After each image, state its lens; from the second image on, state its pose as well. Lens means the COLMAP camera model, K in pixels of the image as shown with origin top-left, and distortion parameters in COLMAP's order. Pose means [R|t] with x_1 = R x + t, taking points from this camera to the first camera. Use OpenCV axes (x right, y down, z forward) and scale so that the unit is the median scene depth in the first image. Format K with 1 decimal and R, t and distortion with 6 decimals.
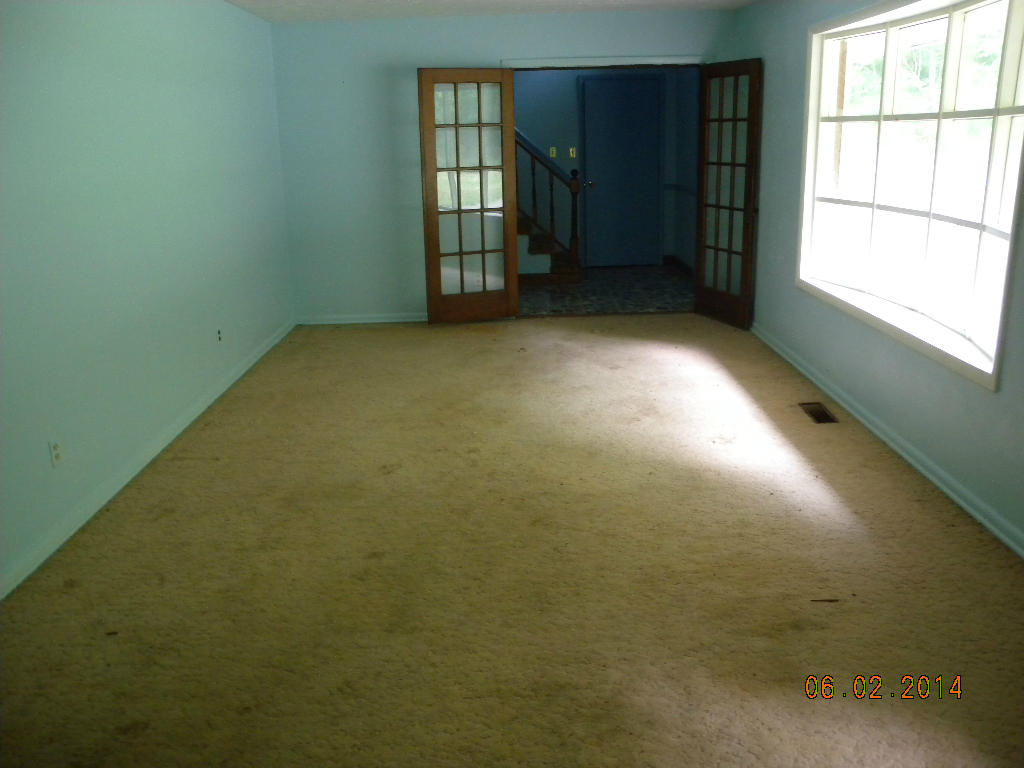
lens RADIAL K [[839.9, 0, 512.0], [0, 839.9, 384.0], [0, 0, 1]] dist [-0.073869, 0.005990]
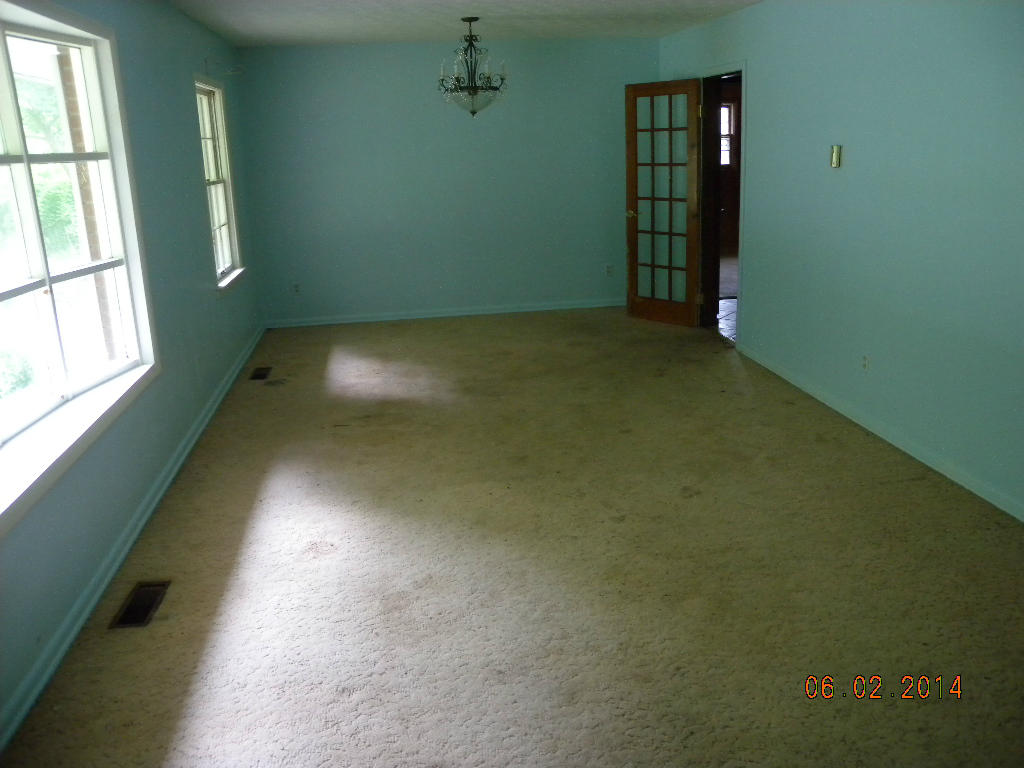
lens RADIAL K [[839.9, 0, 512.0], [0, 839.9, 384.0], [0, 0, 1]] dist [-0.073869, 0.005990]
pose [[-0.988765, 0.088188, -0.120692, 0.155993], [0.007368, 0.835196, 0.549902, -0.518138], [0.149297, 0.542835, -0.826463, 1.646993]]
